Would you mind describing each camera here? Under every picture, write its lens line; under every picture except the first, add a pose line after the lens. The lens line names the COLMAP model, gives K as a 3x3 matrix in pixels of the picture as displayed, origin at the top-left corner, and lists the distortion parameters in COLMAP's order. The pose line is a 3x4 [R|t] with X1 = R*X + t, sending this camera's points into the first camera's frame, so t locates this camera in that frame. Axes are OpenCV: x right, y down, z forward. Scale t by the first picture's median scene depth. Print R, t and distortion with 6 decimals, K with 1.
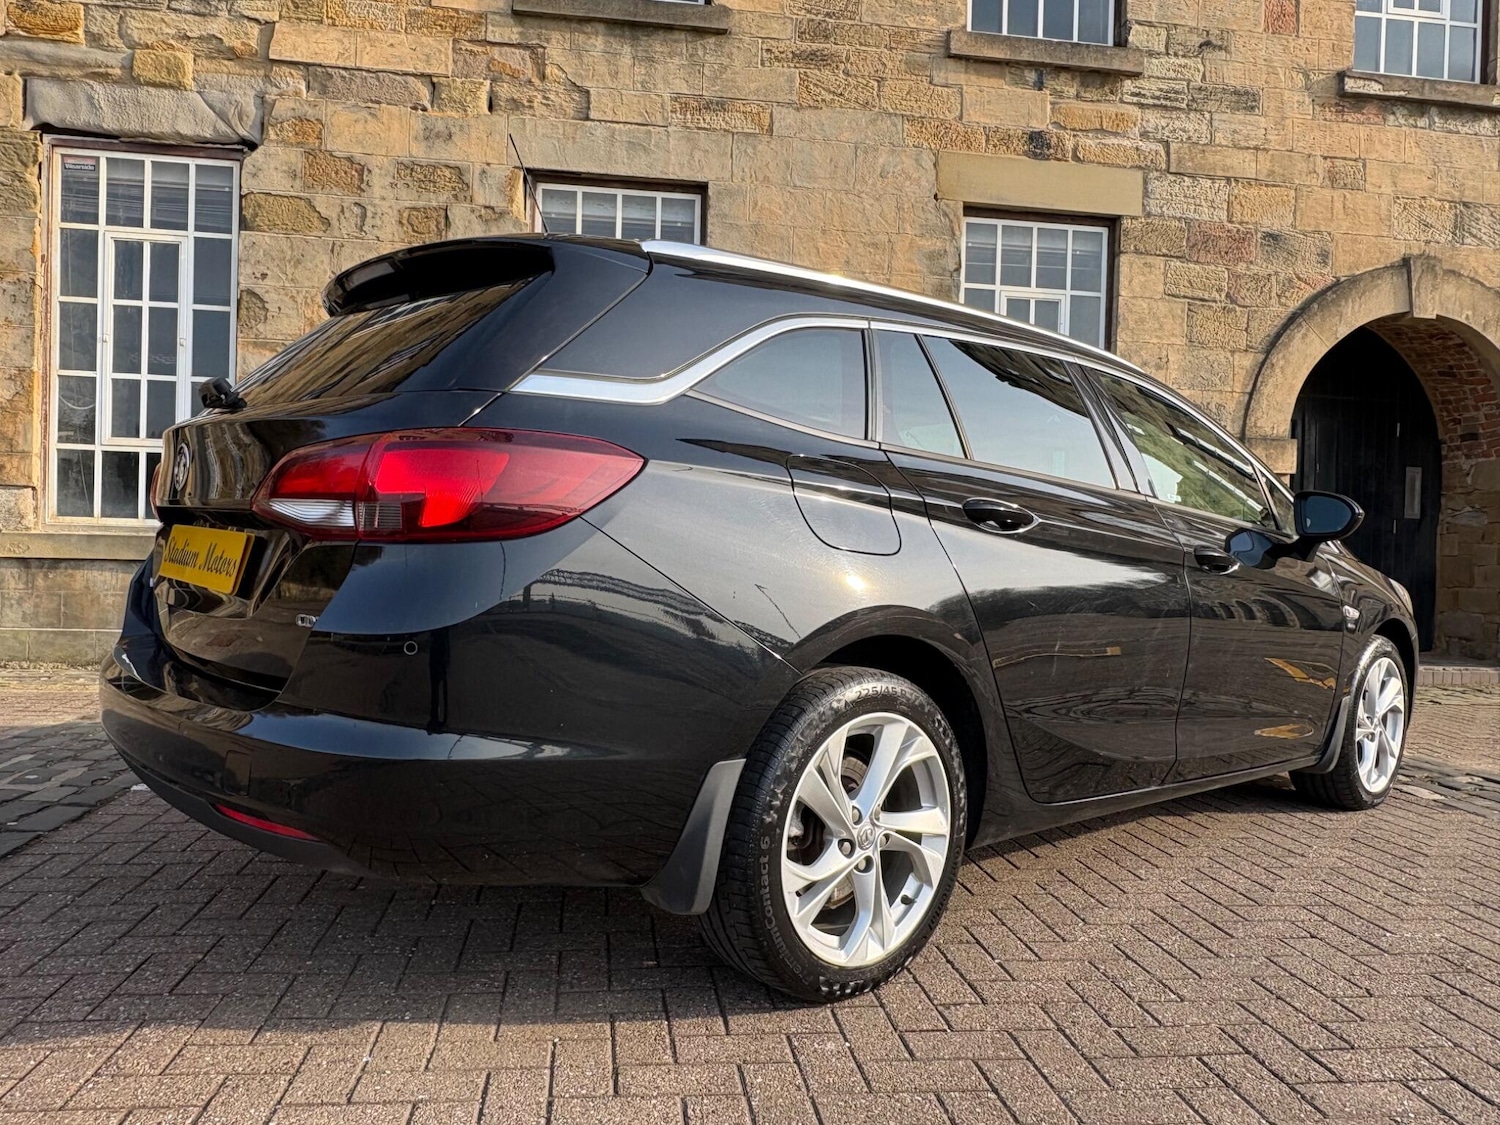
lens RADIAL K [[1068.1, 0, 735.4], [0, 1068.1, 570.9], [0, 0, 1]] dist [-0.003913, 0.005005]
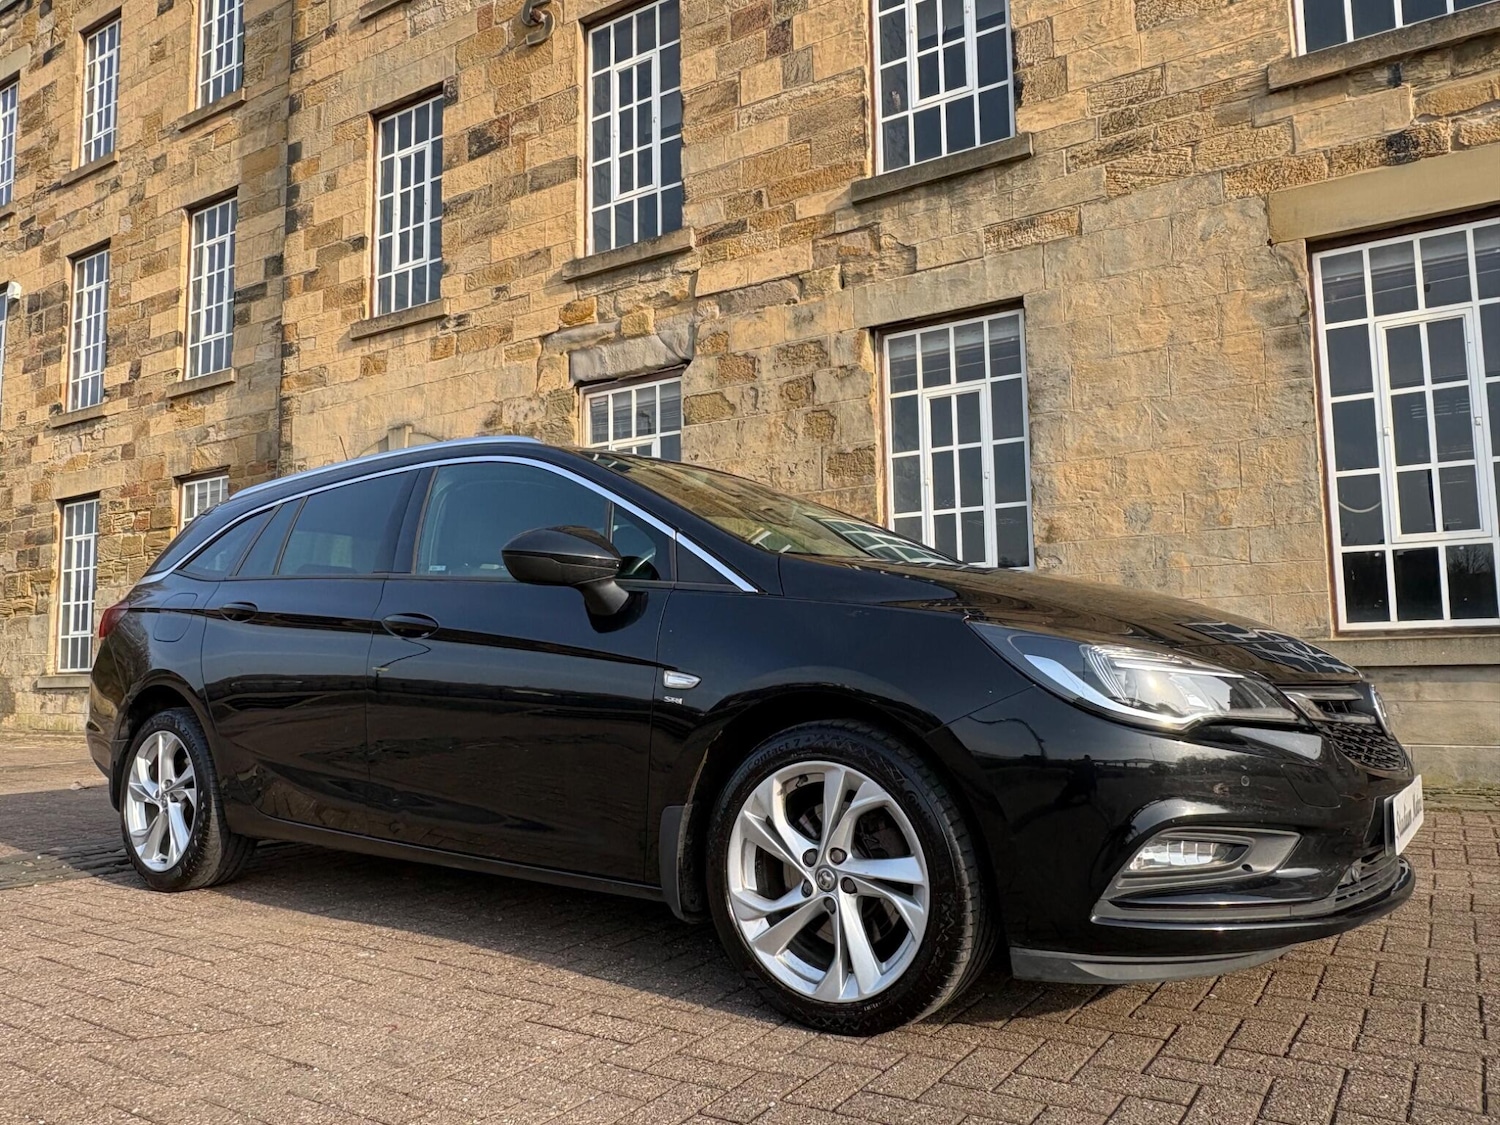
lens RADIAL K [[1091.4, 0, 753.6], [0, 1091.4, 566.5], [0, 0, 1]] dist [-0.005941, 0.005720]
pose [[0.762873, -0.104603, -0.638031, 0.427094], [0.028219, 0.991272, -0.128776, 0.030233], [0.645933, 0.080235, 0.759166, 0.035840]]
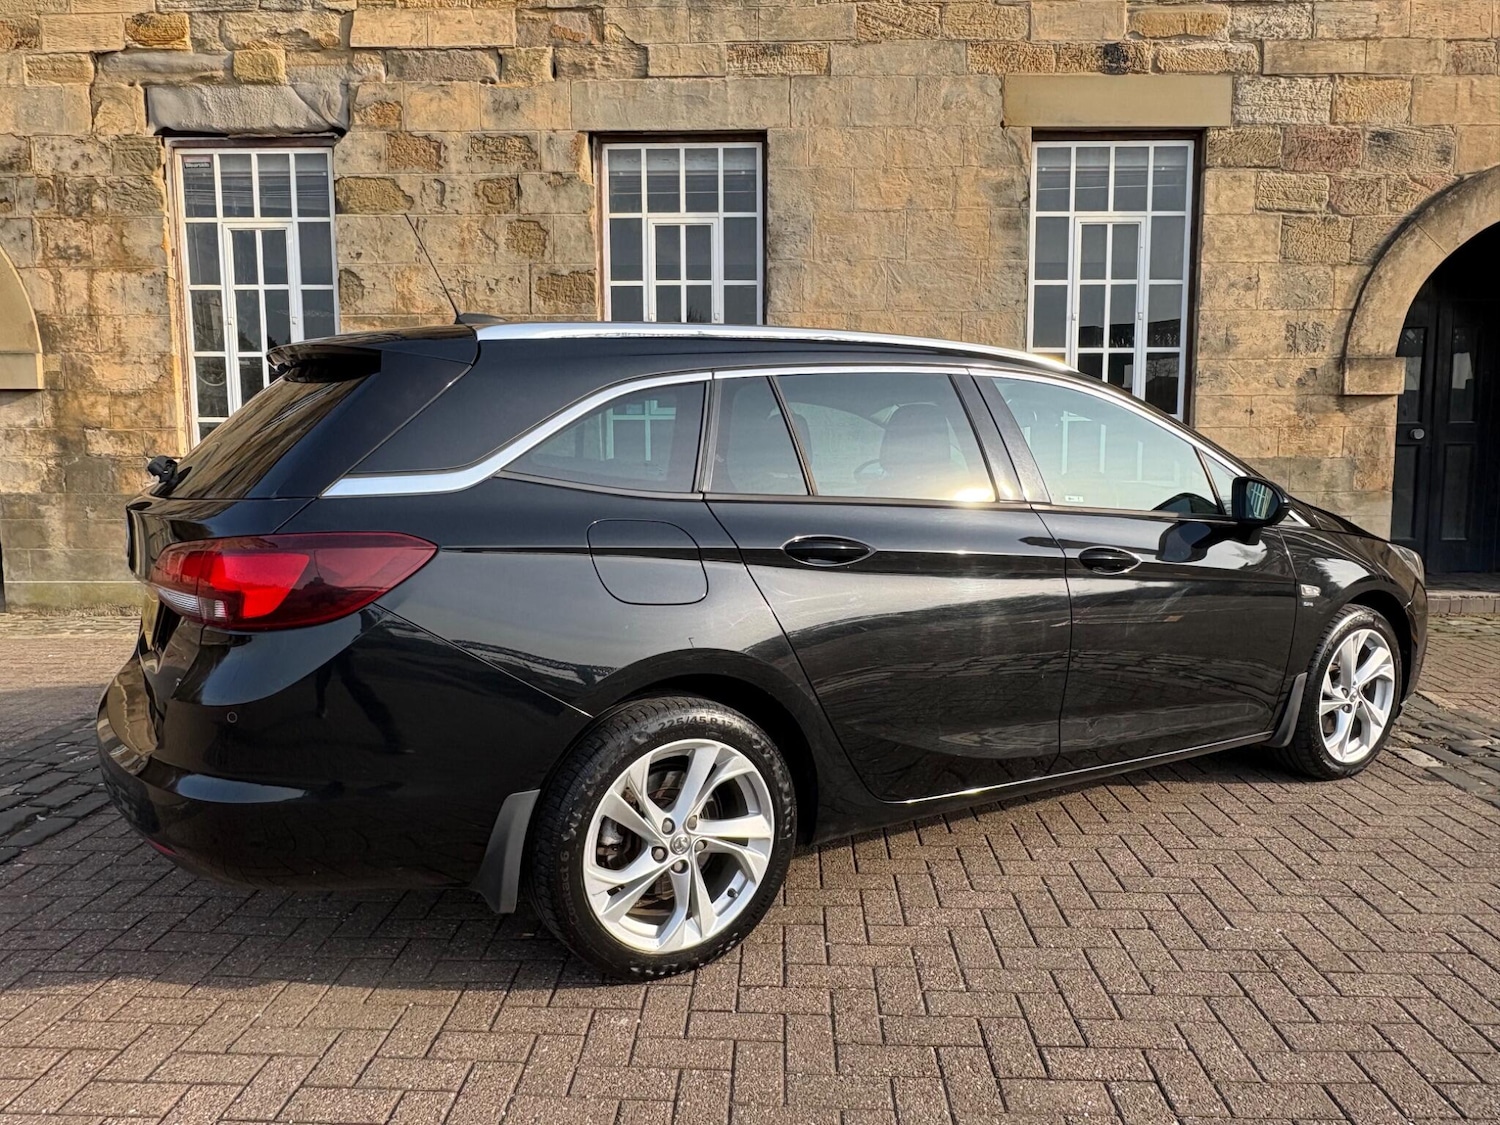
lens RADIAL K [[1067.3, 0, 753.9], [0, 1067.3, 564.1], [0, 0, 1]] dist [-0.004667, 0.005784]
pose [[0.986802, -0.013817, -0.161339, 0.118728], [0.028812, 0.995436, 0.090977, -0.047600], [0.159346, -0.094425, 0.982697, -0.030435]]
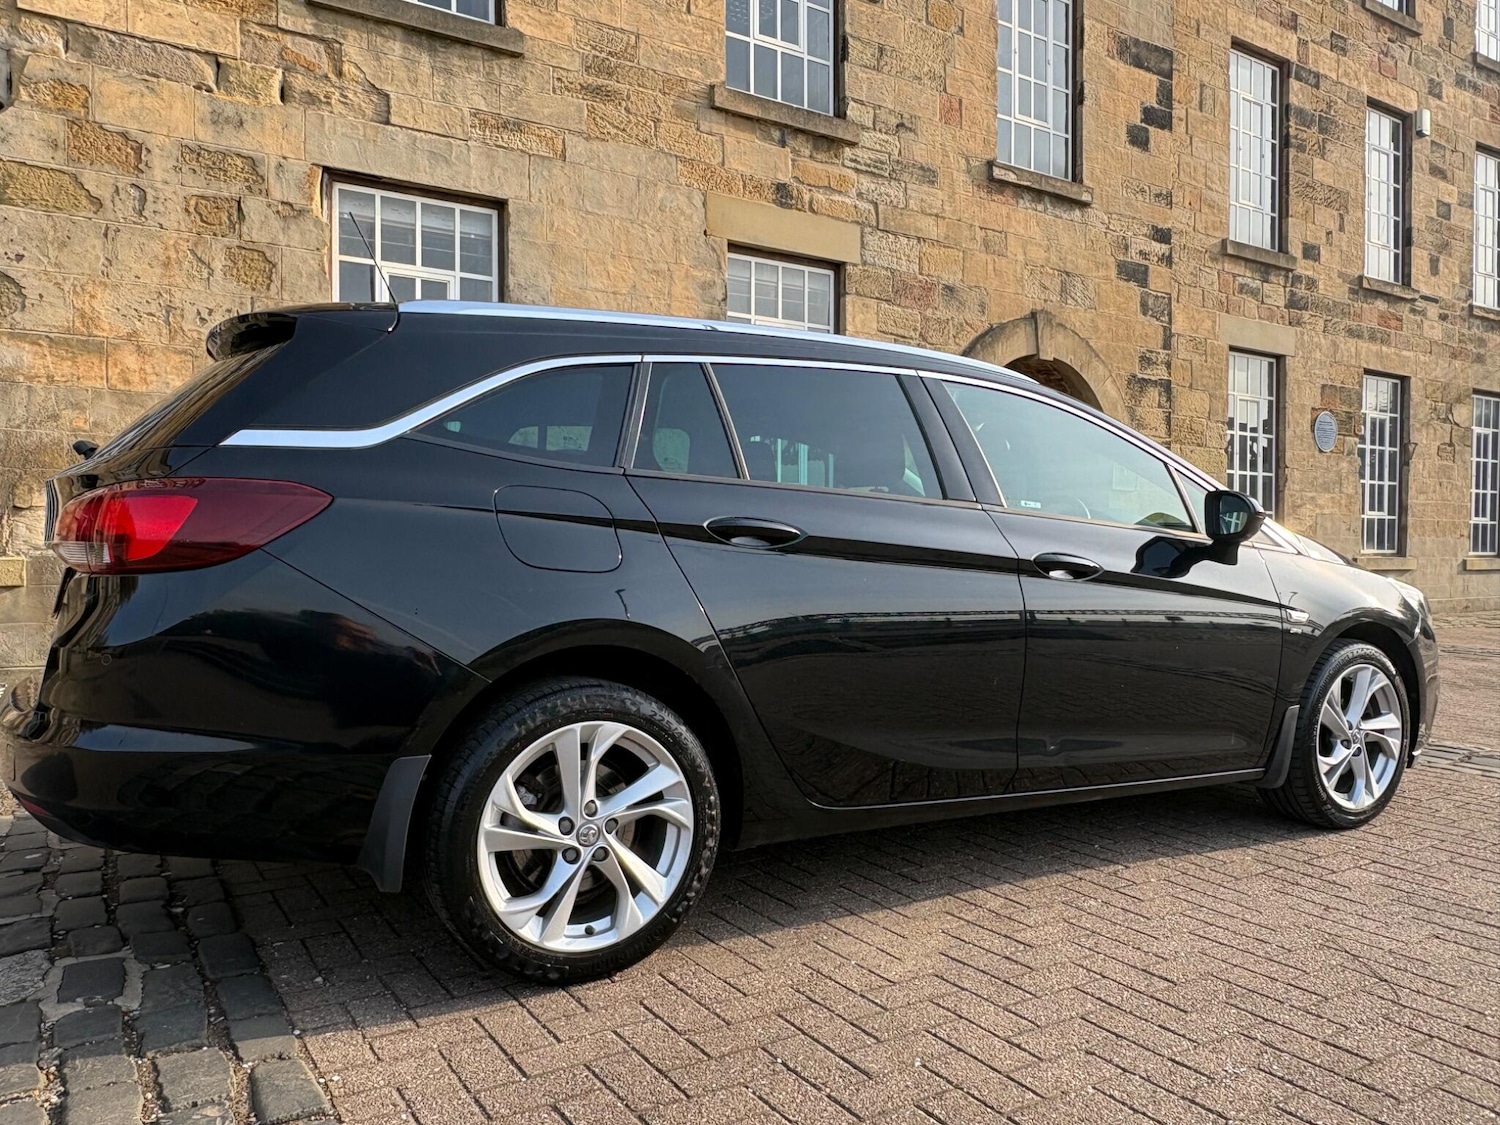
lens RADIAL K [[1092.0, 0, 747.4], [0, 1092.0, 564.1], [0, 0, 1]] dist [-0.001647, 0.003435]
pose [[0.908040, -0.032426, 0.417626, -0.266061], [0.030519, 0.999471, 0.011245, -0.017200], [-0.417770, 0.002535, 0.908549, -0.052791]]
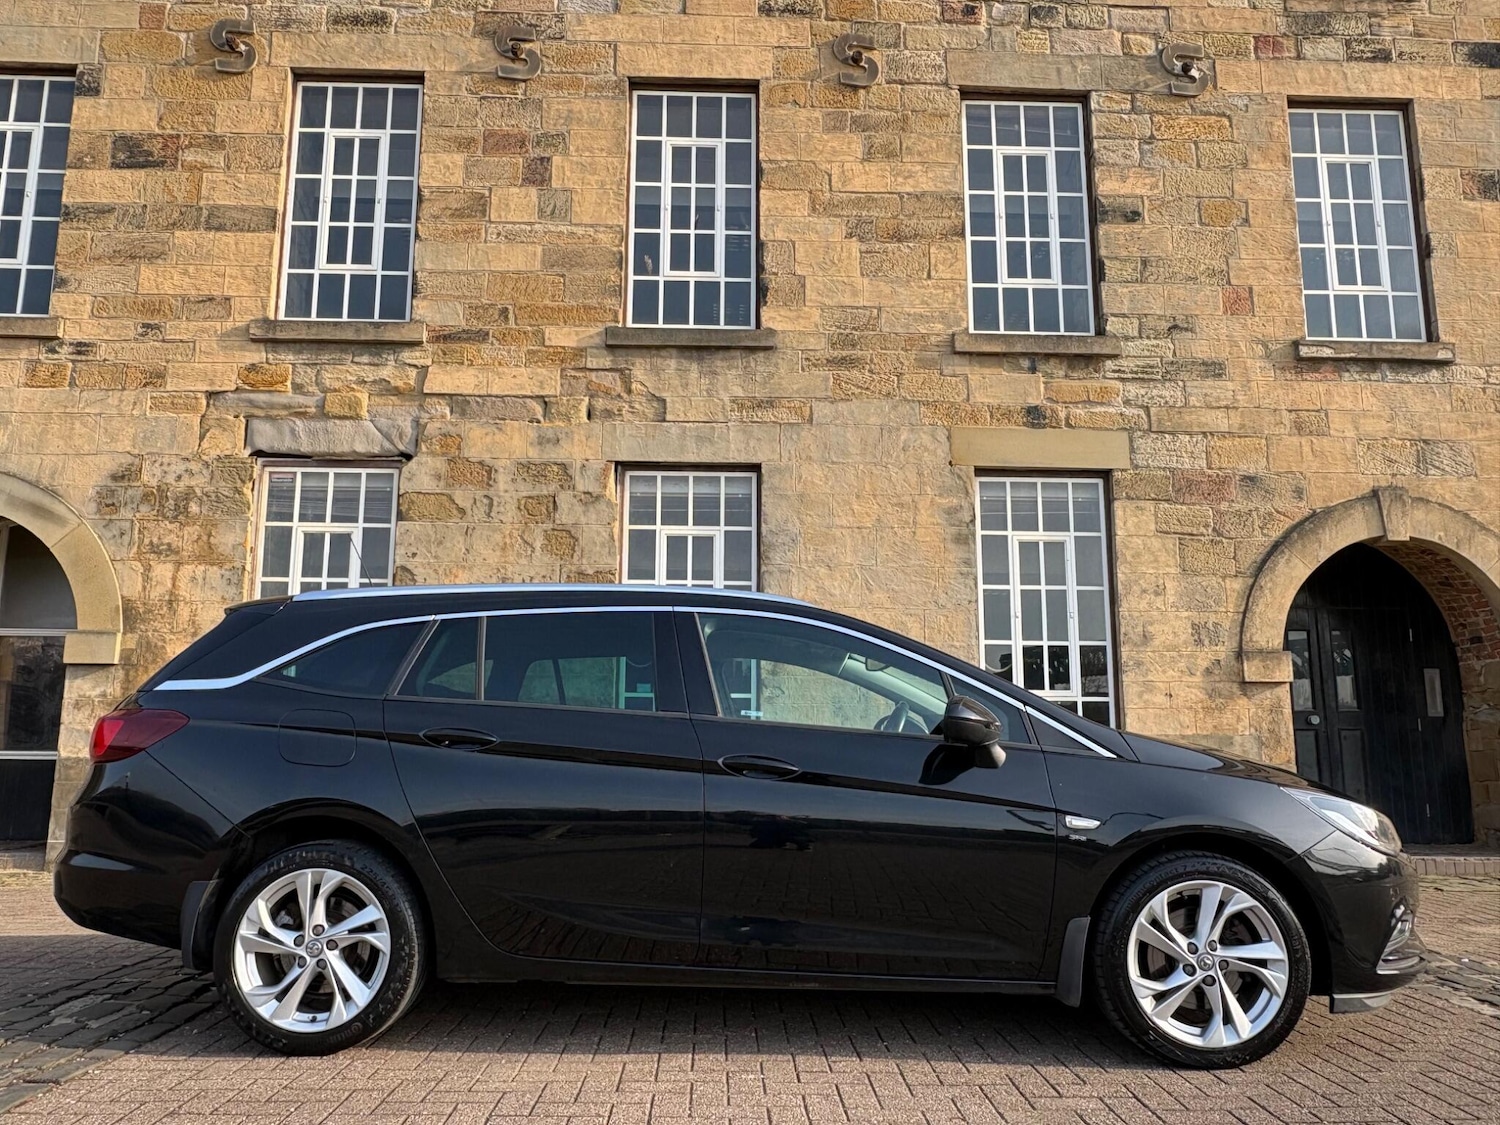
lens RADIAL K [[1089.5, 0, 746.5], [0, 1089.5, 579.5], [0, 0, 1]] dist [-0.002985, 0.001875]
pose [[0.994311, -0.040798, -0.098392, 0.076028], [0.022327, 0.983047, -0.181992, -0.001370], [0.104149, 0.178760, 0.978365, -0.214846]]
